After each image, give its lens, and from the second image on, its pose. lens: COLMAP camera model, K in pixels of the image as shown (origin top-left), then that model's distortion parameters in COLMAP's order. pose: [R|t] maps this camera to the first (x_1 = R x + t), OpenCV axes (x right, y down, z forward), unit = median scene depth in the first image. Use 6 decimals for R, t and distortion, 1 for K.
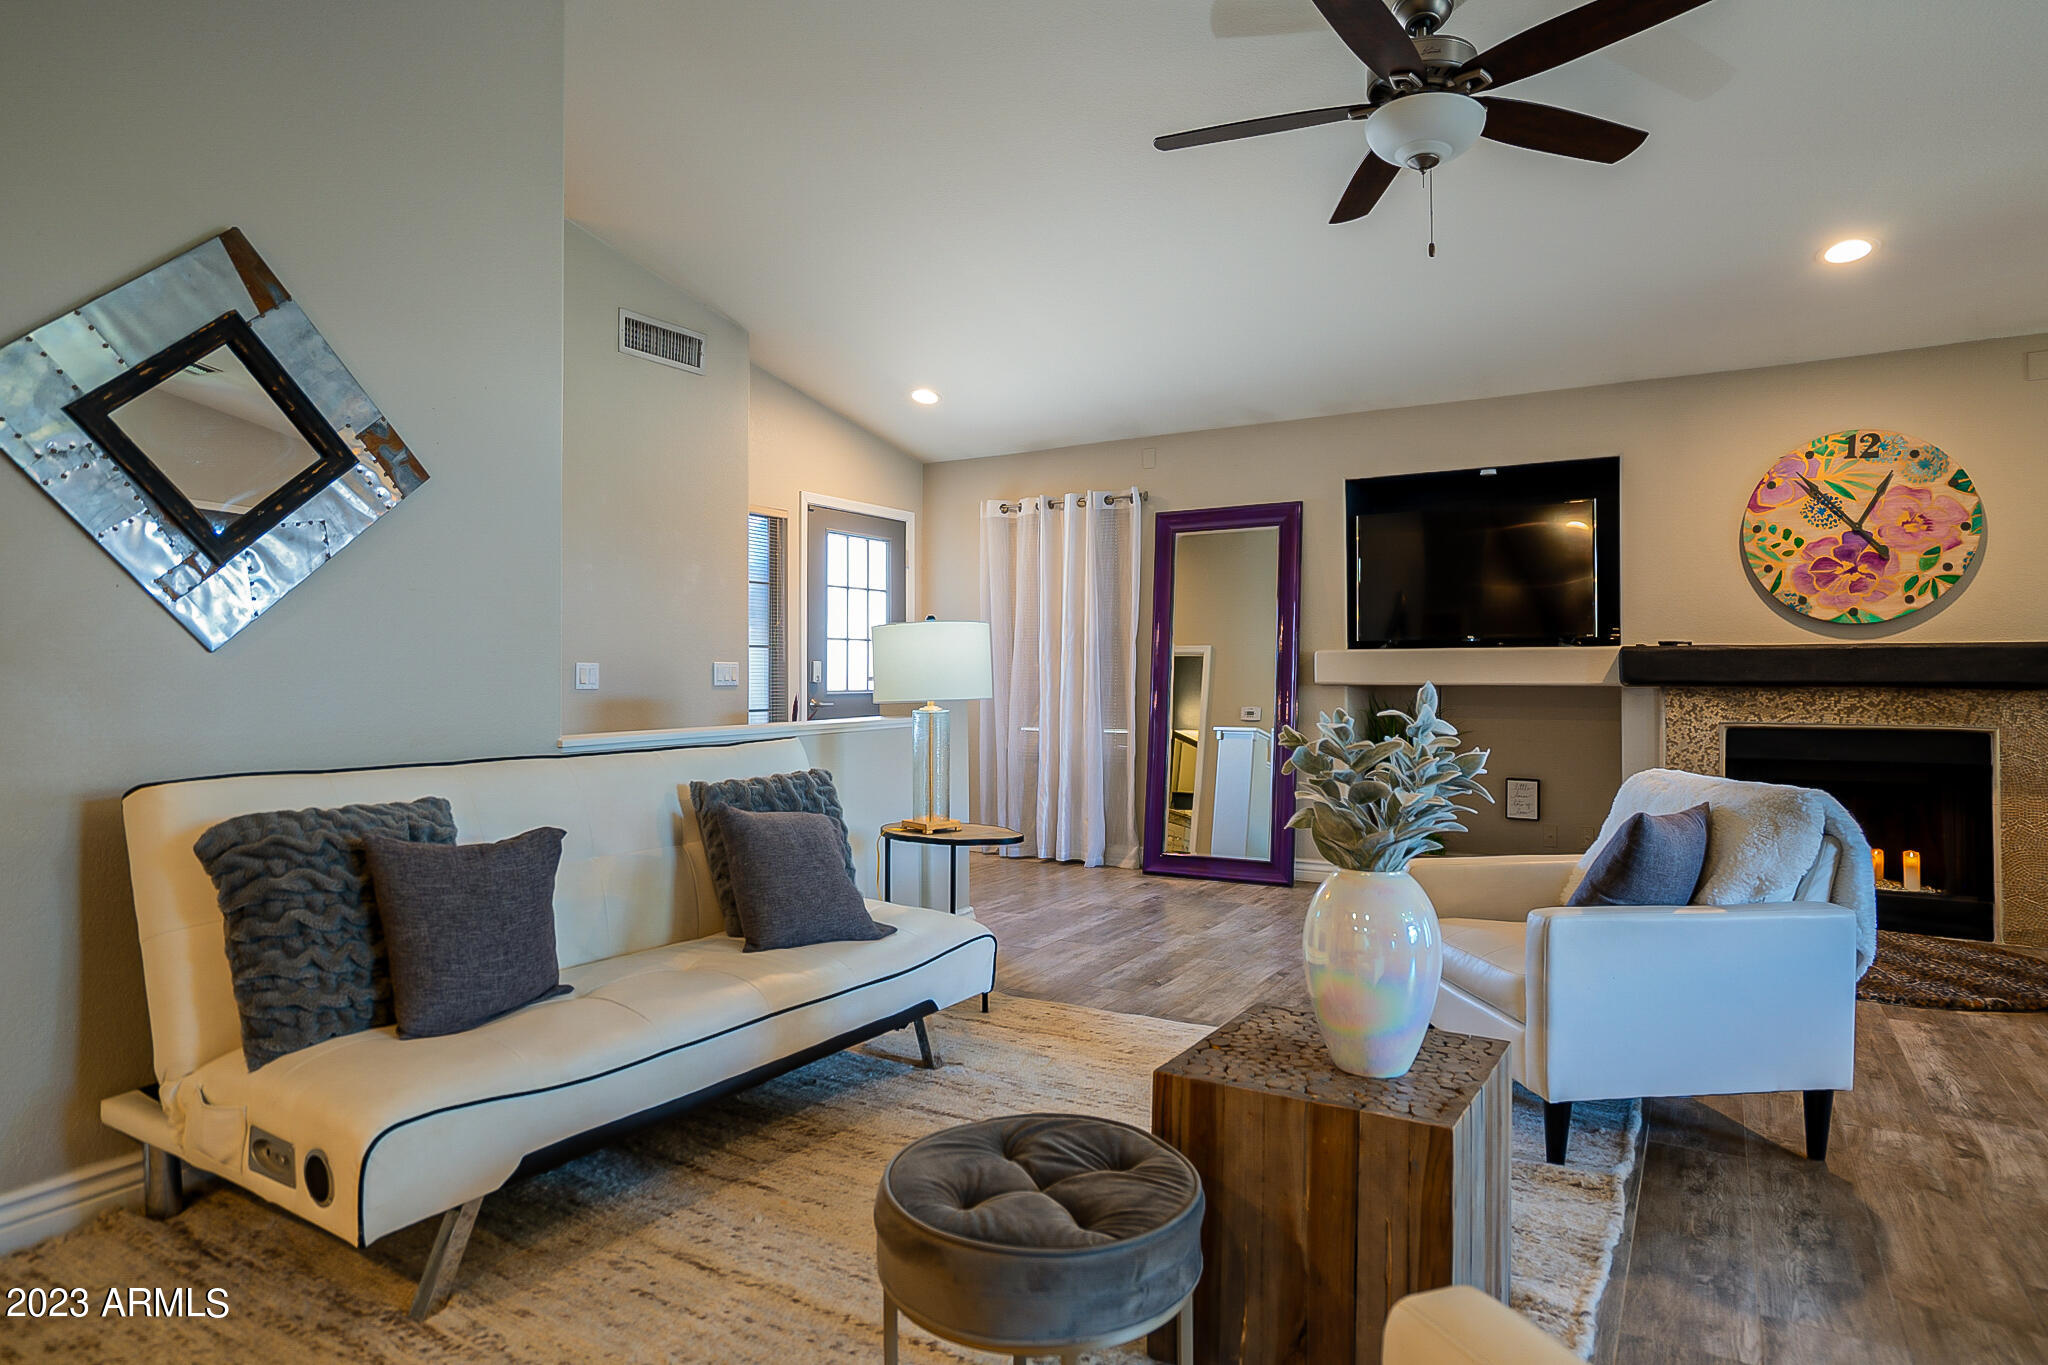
lens RADIAL K [[1155.2, 0, 1022.9], [0, 1155.2, 651.5], [0, 0, 1]] dist [-0.028769, 0.017333]
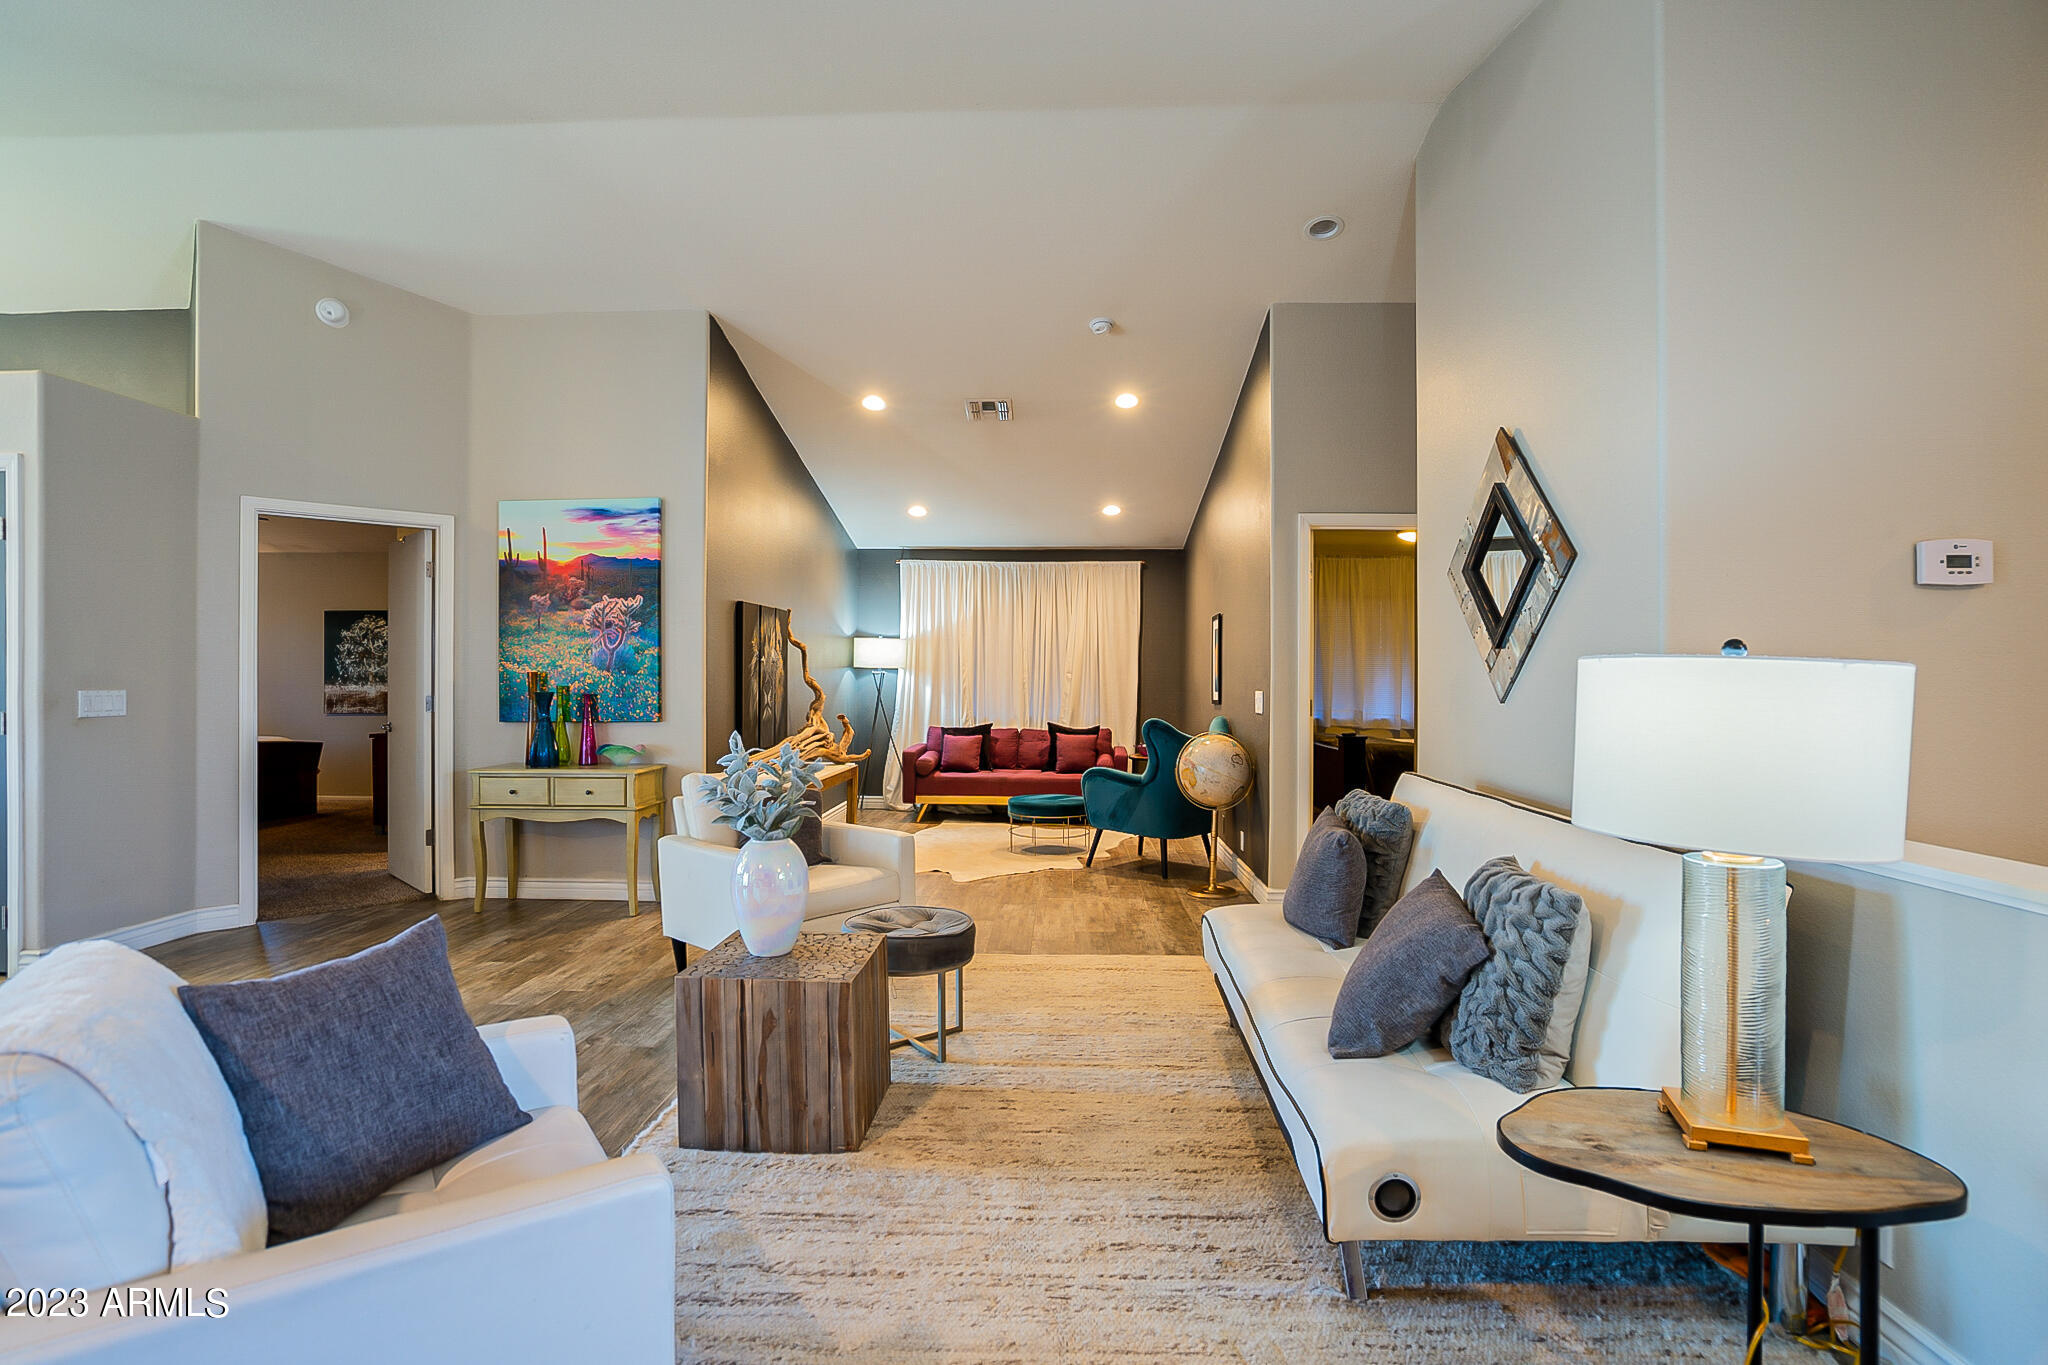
lens RADIAL K [[955.1, 0, 1029.2], [0, 955.1, 690.6], [0, 0, 1]] dist [-0.055305, 0.019861]
pose [[-0.871383, 0.007156, -0.490551, 0.258254], [0.007797, 0.999969, 0.000737, -0.011197], [0.490541, -0.003183, -0.871412, 0.954957]]
